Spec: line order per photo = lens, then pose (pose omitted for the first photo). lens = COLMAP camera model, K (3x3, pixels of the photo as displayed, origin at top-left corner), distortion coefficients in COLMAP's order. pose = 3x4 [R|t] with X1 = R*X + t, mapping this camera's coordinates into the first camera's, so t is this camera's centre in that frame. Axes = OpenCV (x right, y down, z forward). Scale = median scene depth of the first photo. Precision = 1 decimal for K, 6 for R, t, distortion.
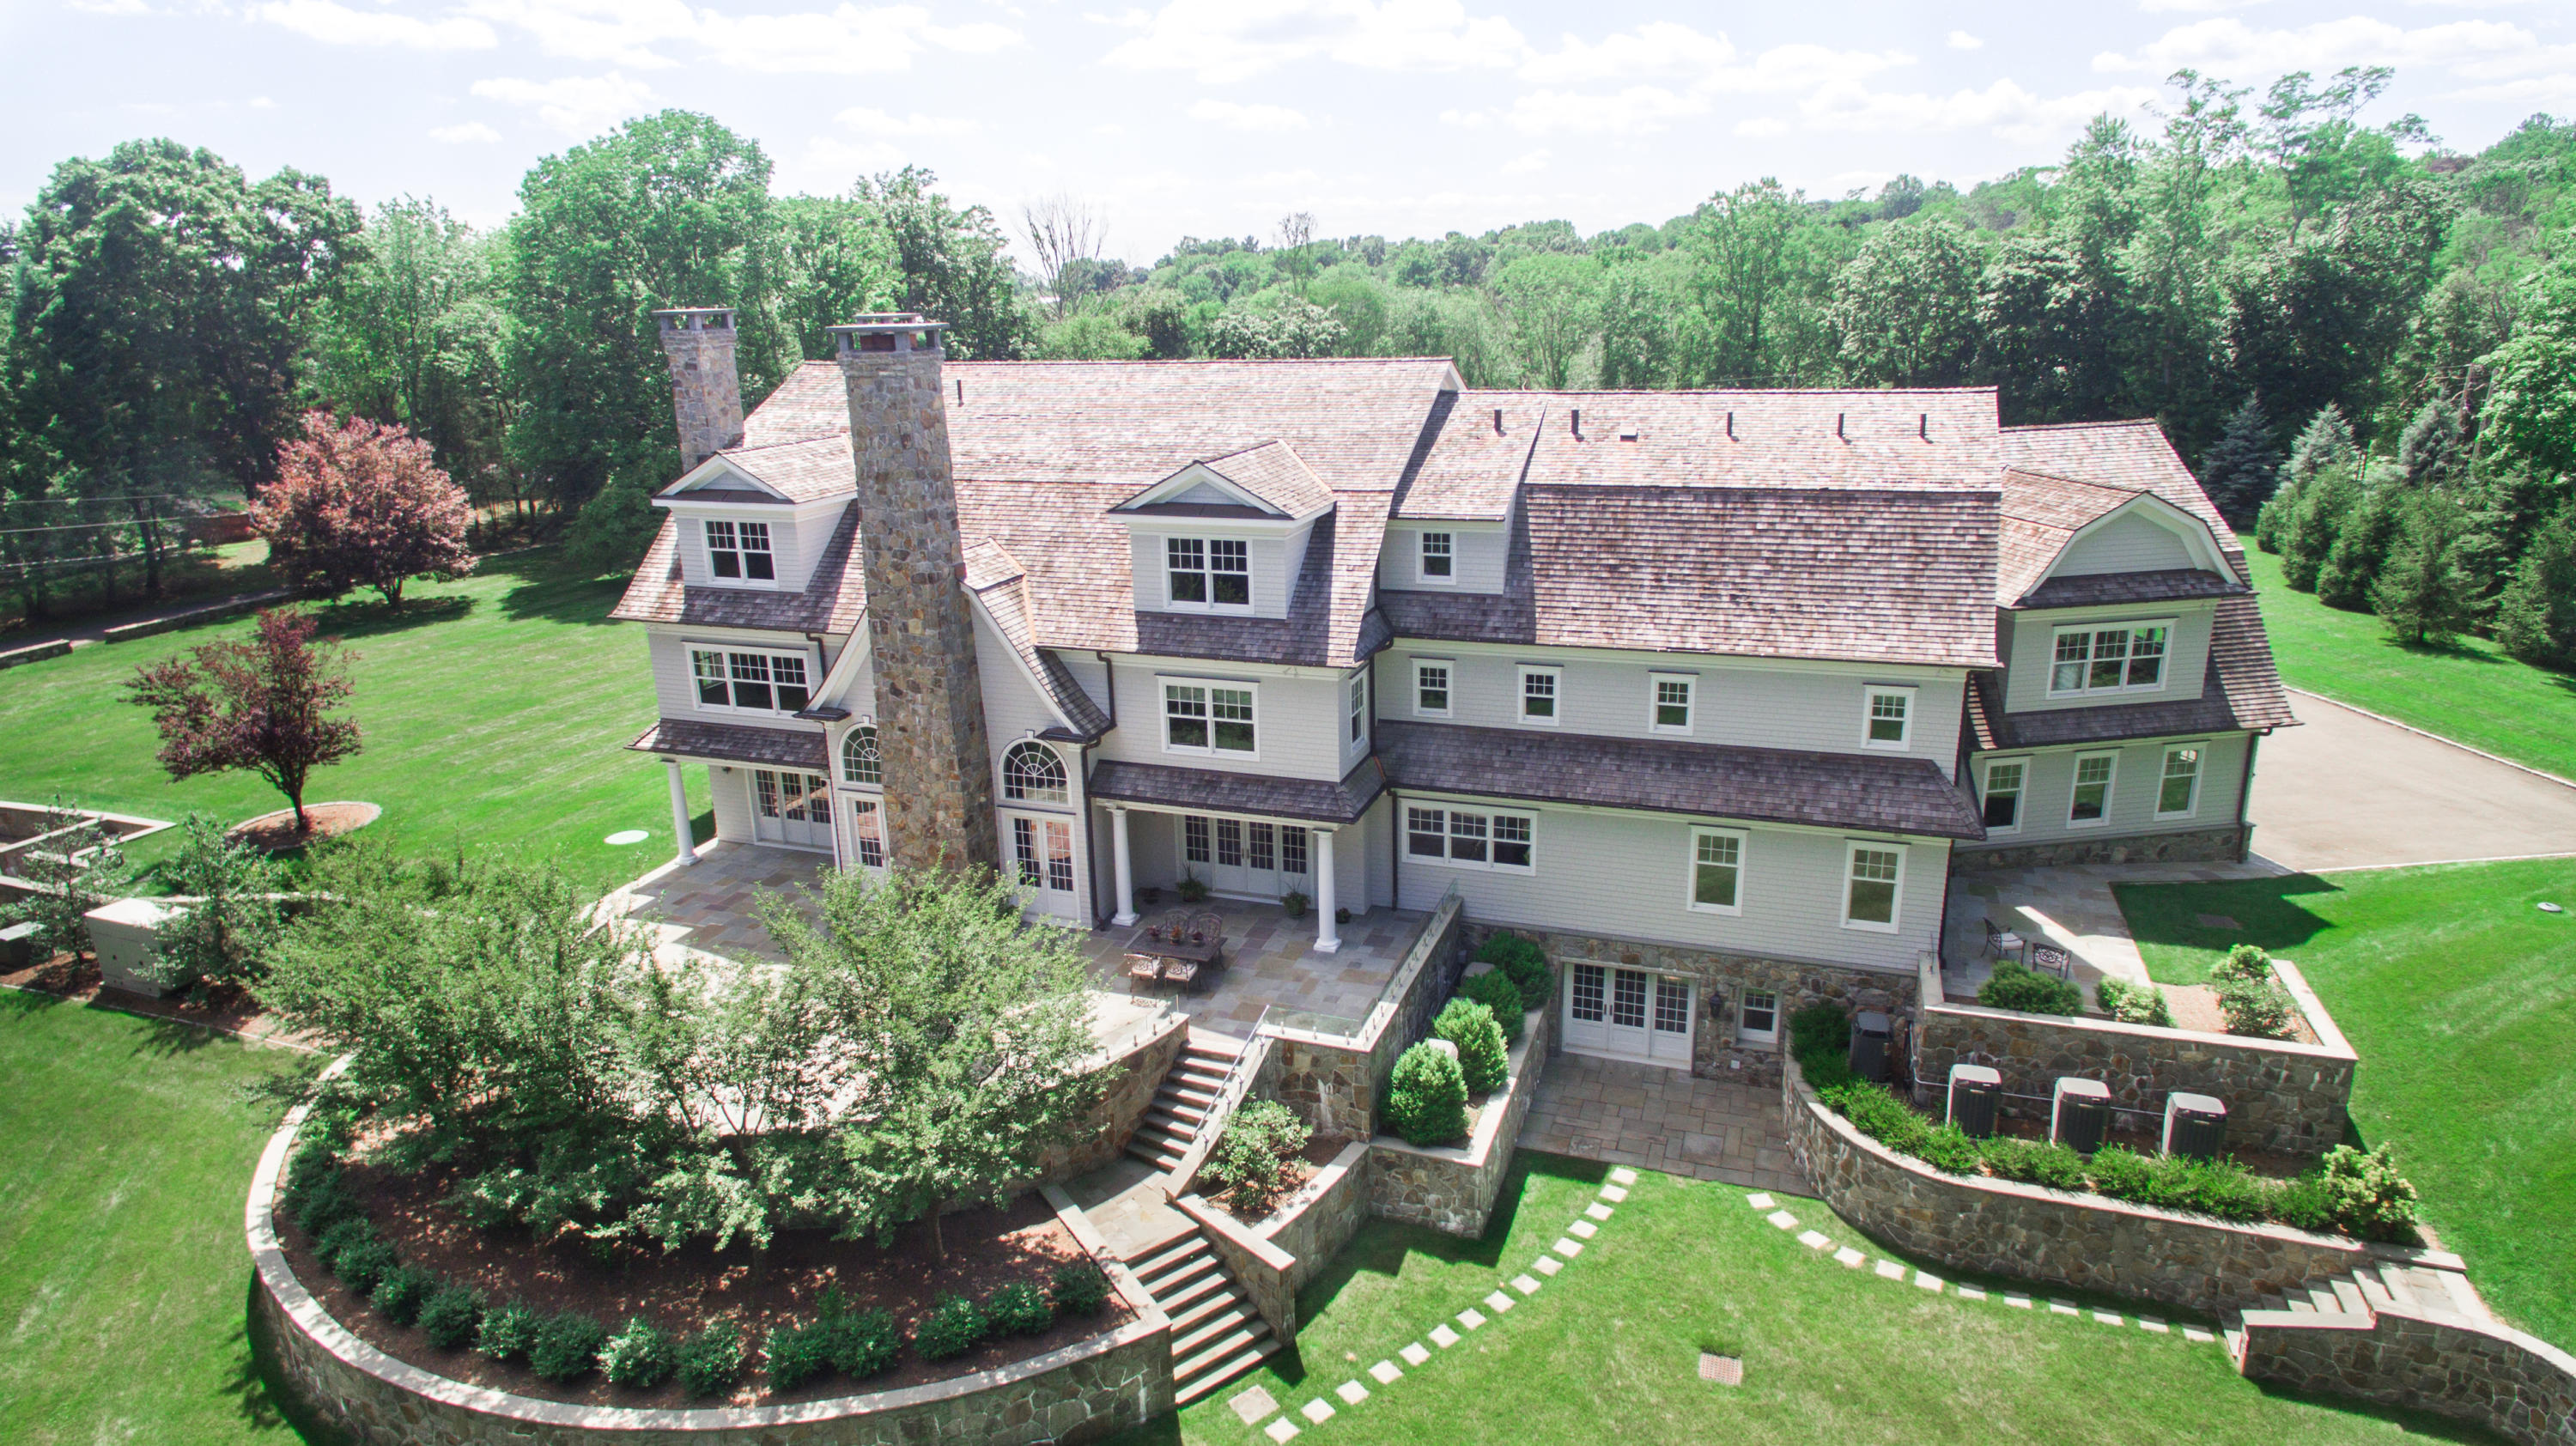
lens RADIAL K [[1452.5, 0, 1300.6], [0, 1452.5, 720.4], [0, 0, 1]] dist [0.002935, -0.000001]
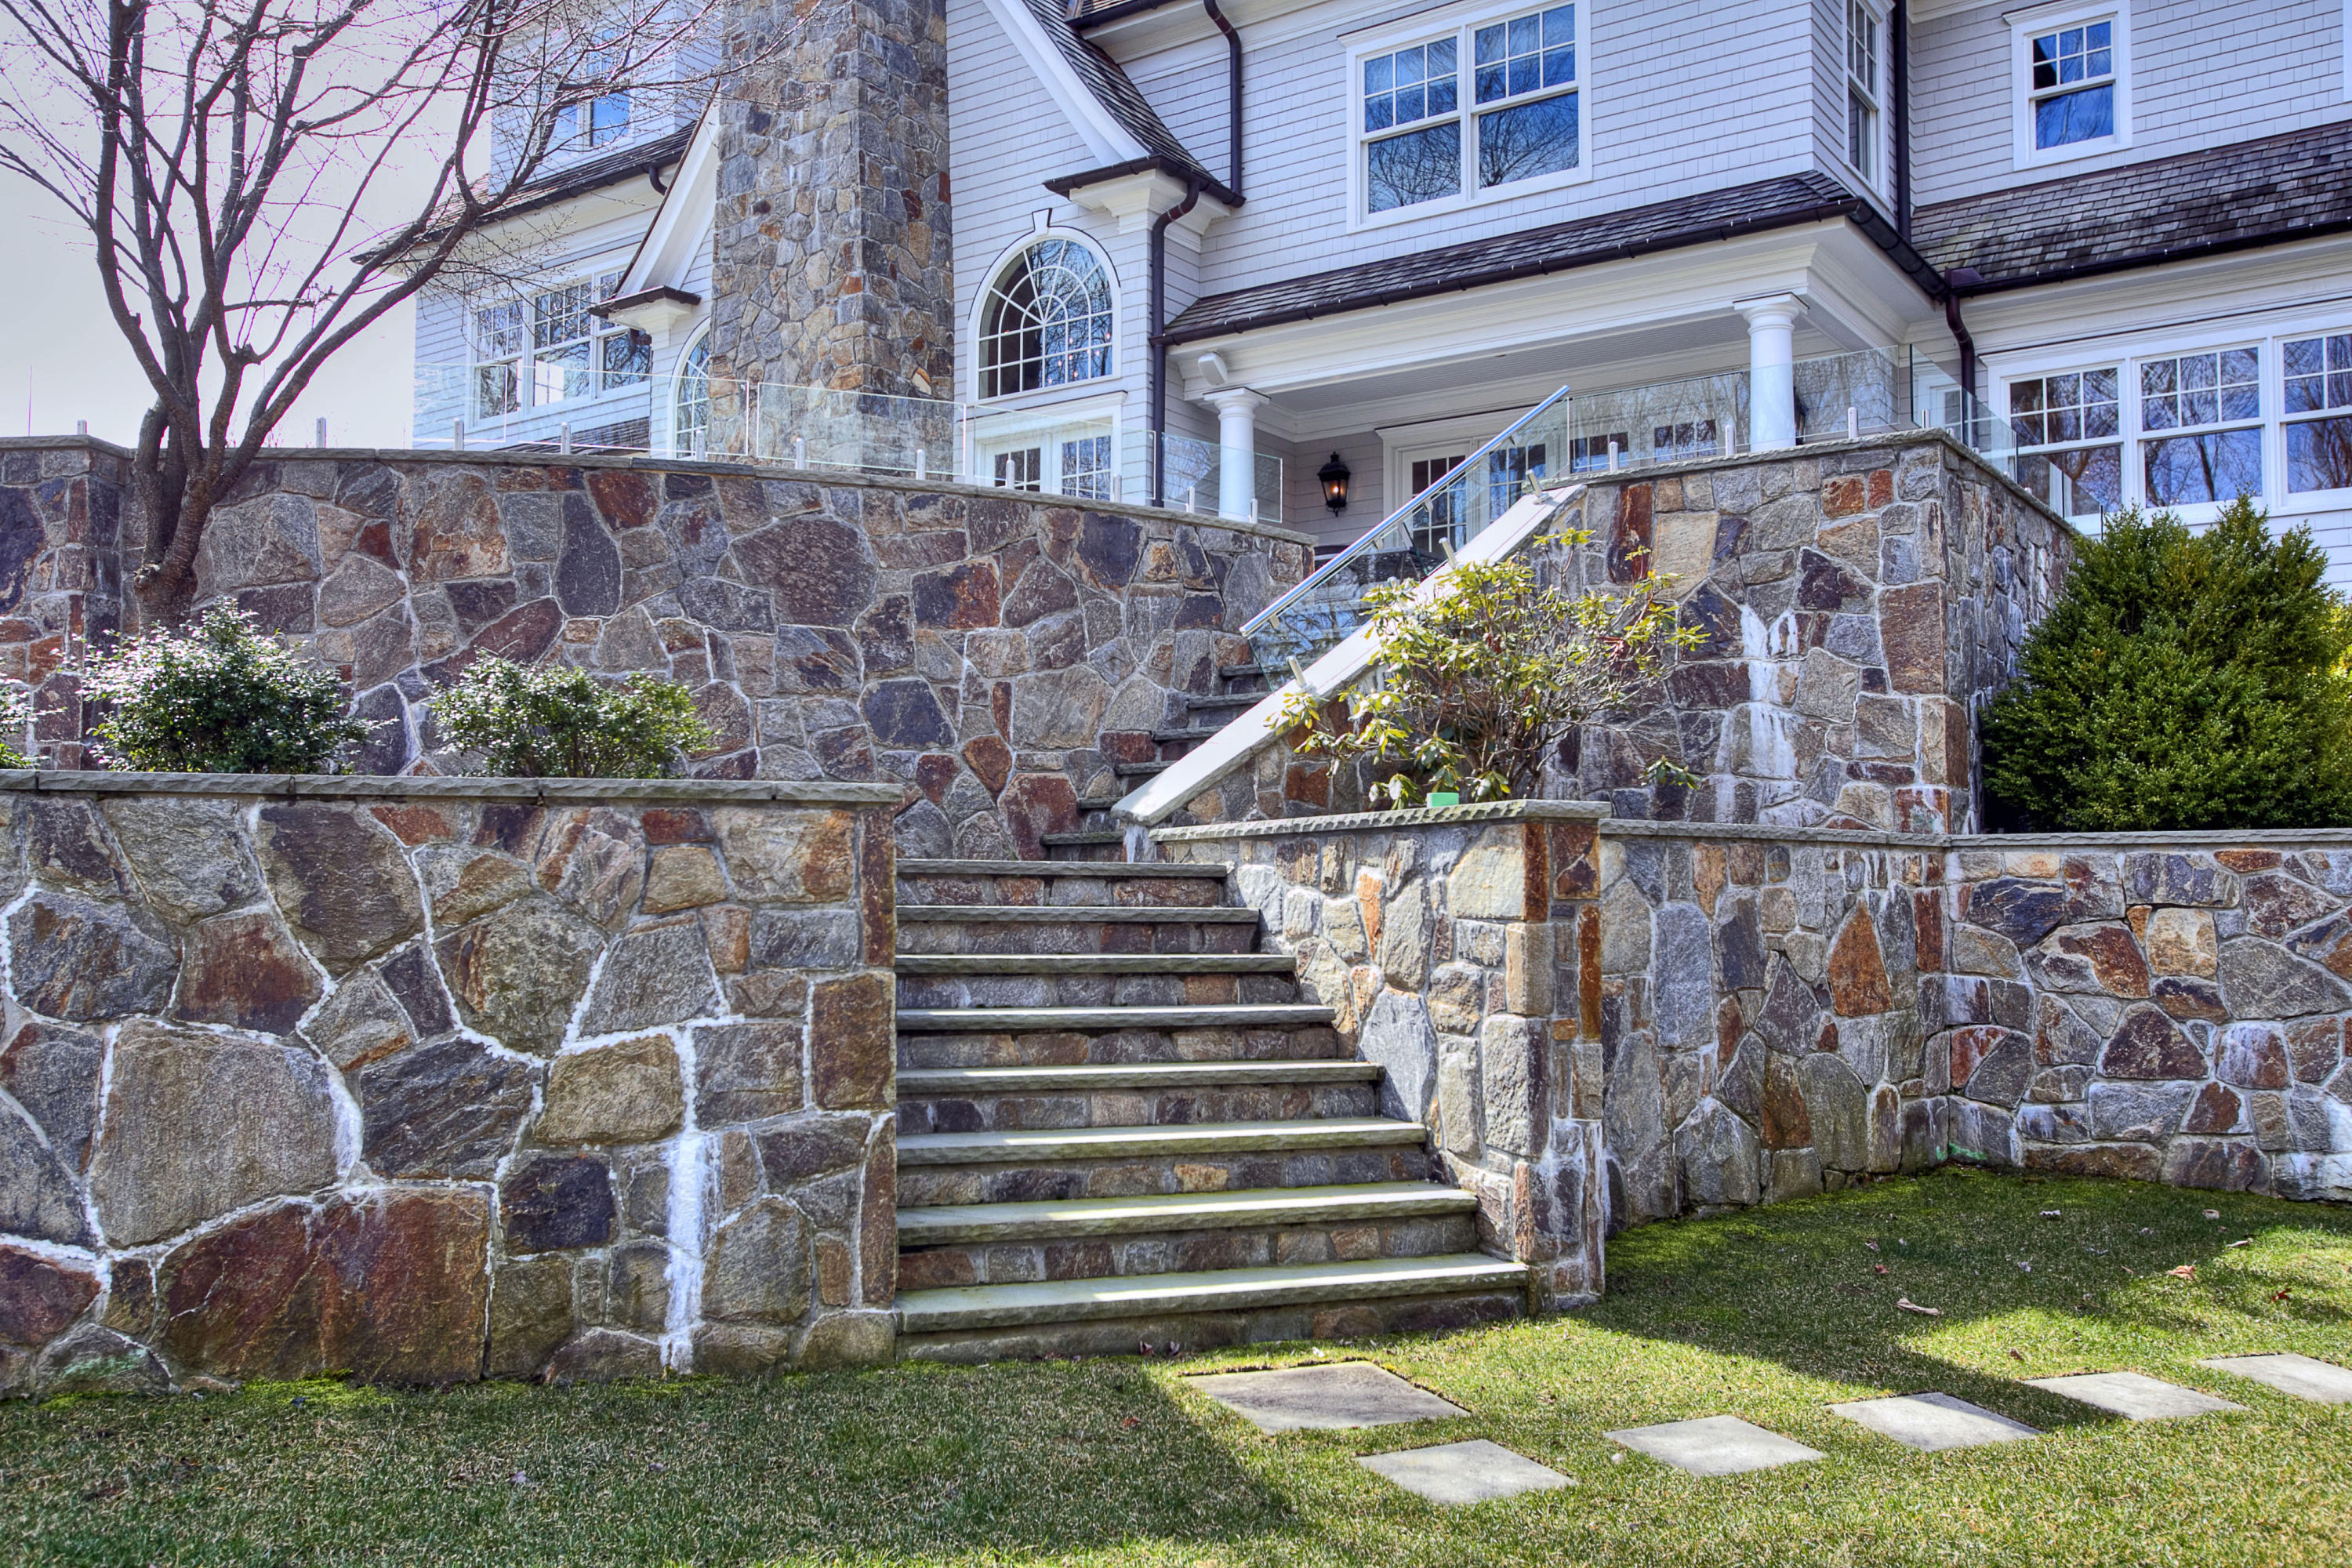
lens RADIAL K [[1982.8, 0, 1176.0], [0, 1982.8, 784.0], [0, 0, 1]] dist [-0.038173, 0.114112]
pose [[0.961531, 0.010196, -0.274509, 0.010437], [-0.101487, 0.941795, -0.320502, 0.347032], [0.255263, 0.336032, 0.906600, 0.551372]]
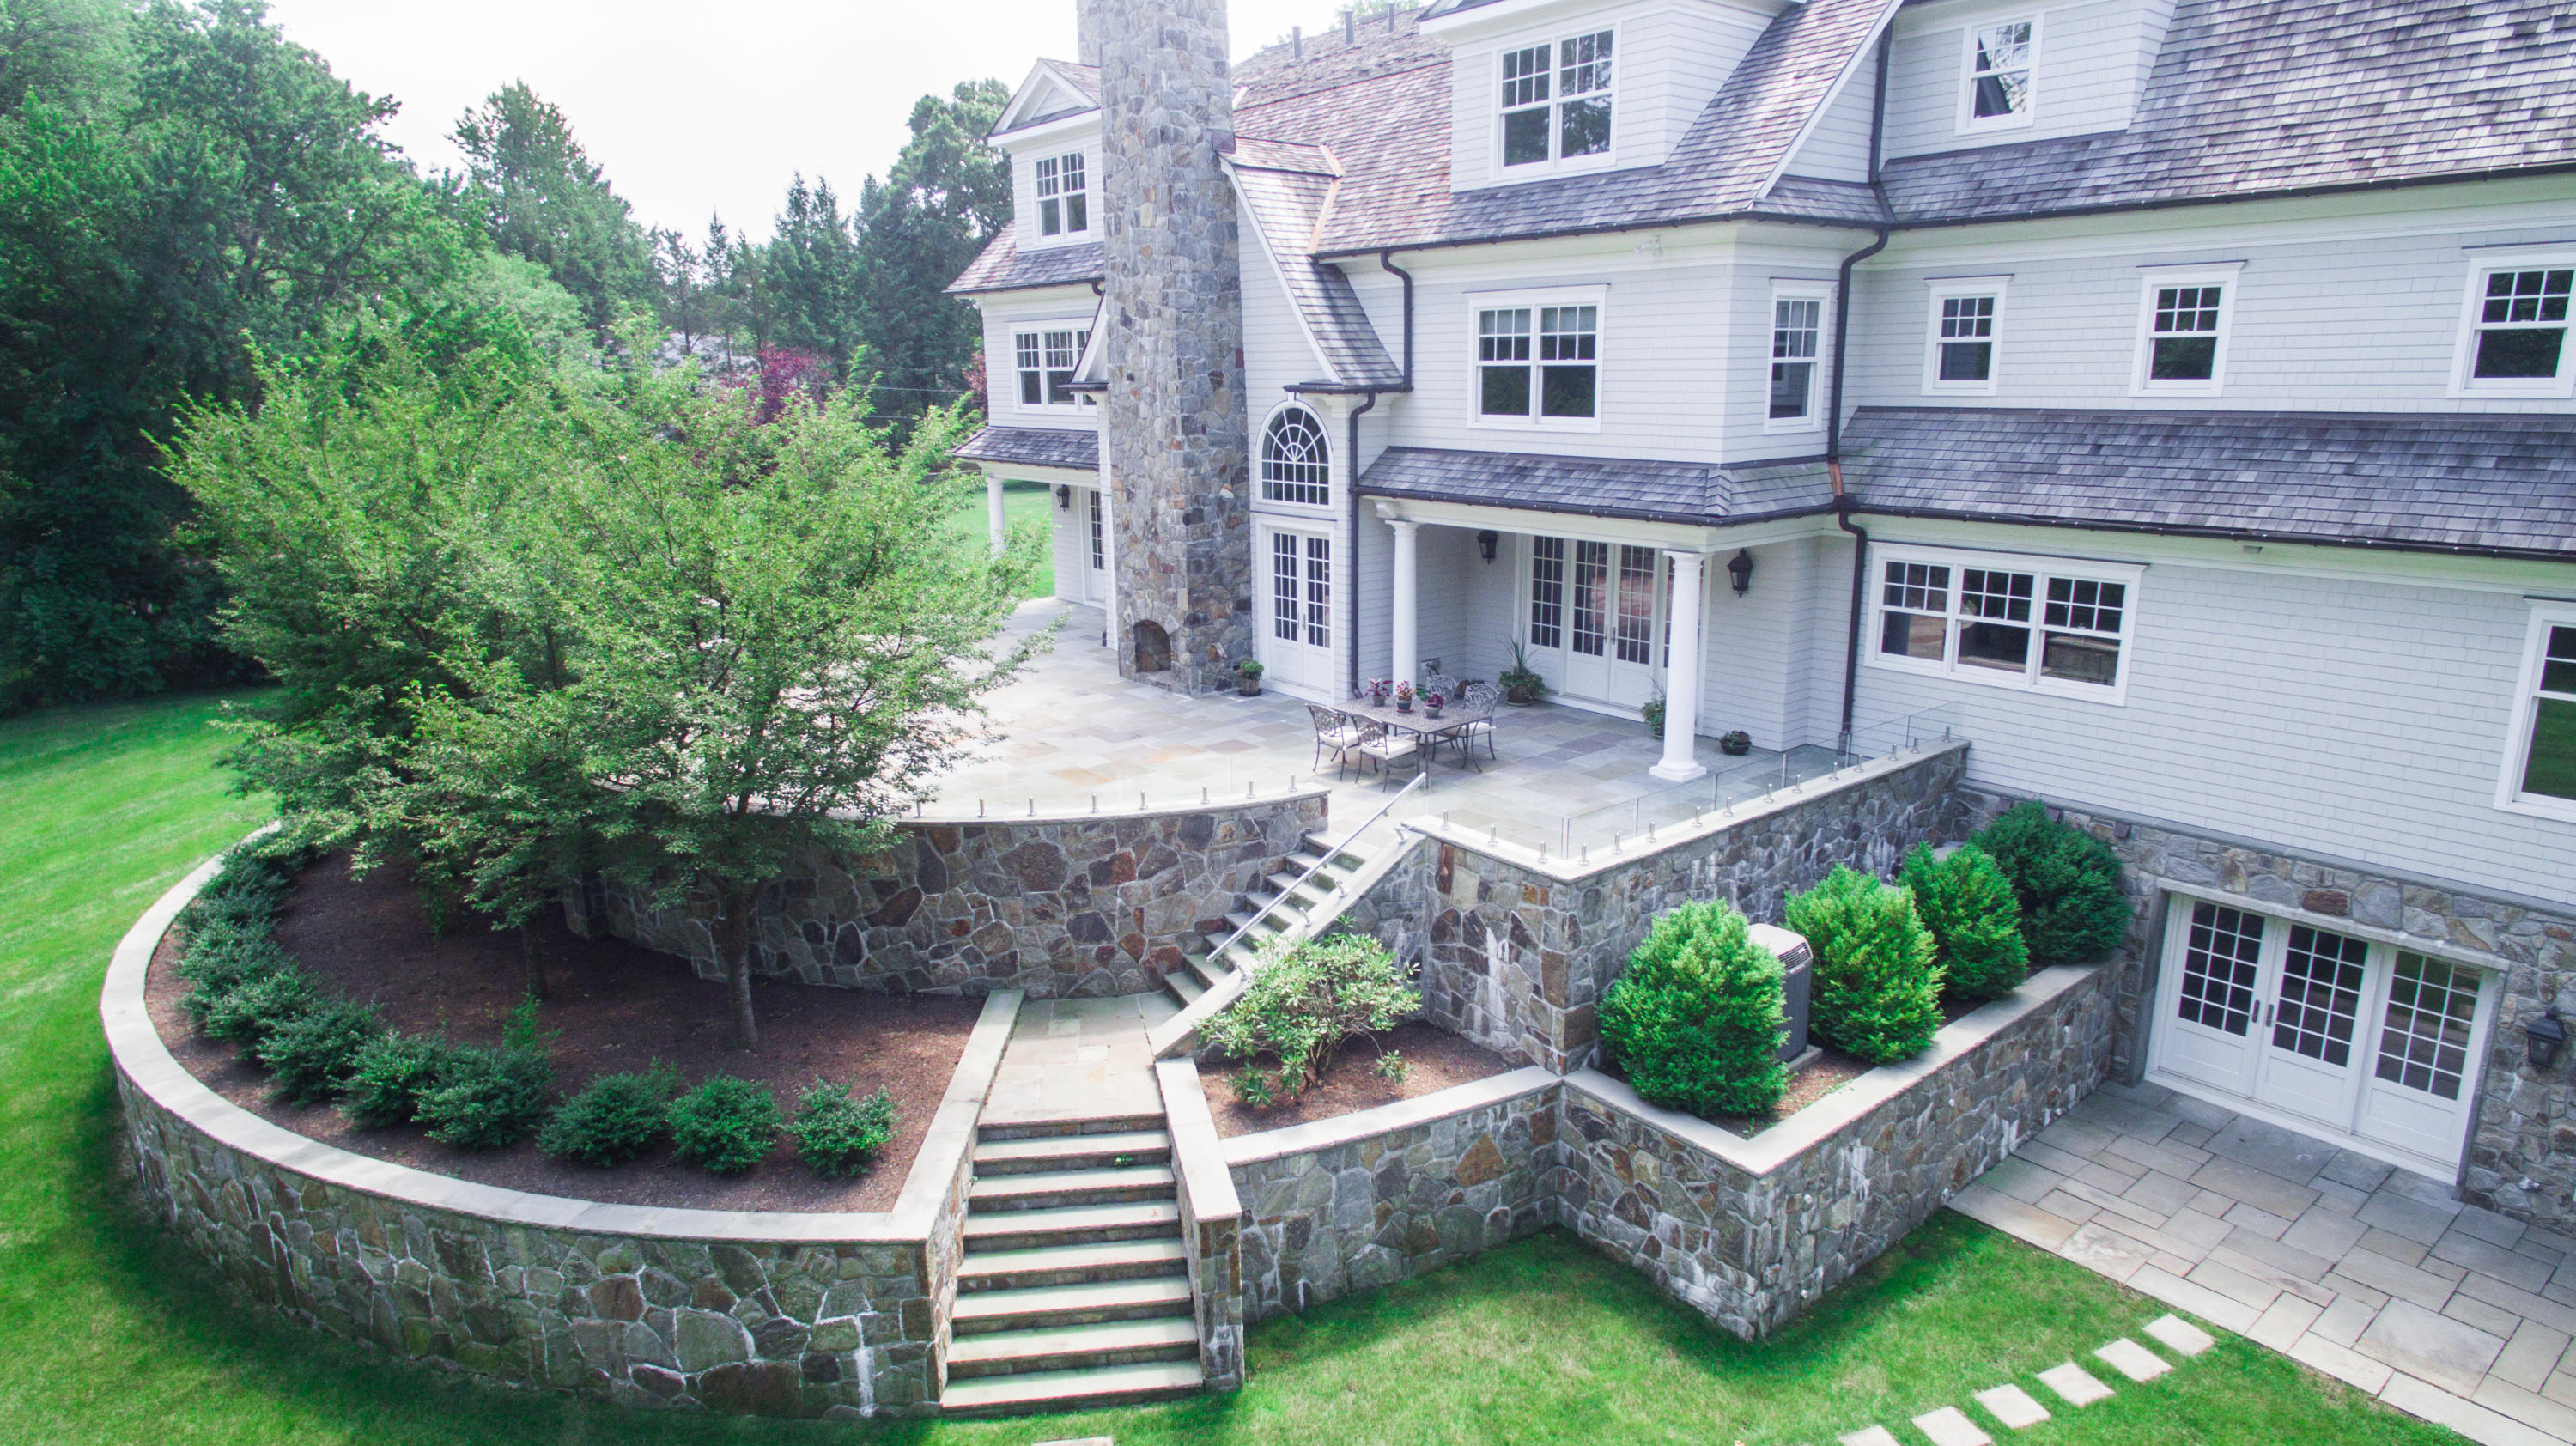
lens RADIAL K [[1452.5, 0, 1300.6], [0, 1452.5, 720.4], [0, 0, 1]] dist [0.002935, -0.000001]
pose [[0.856849, 0.134570, -0.497696, 0.171247], [-0.152511, 0.988291, 0.004651, 0.155226], [0.492494, 0.071919, 0.867339, 0.439548]]
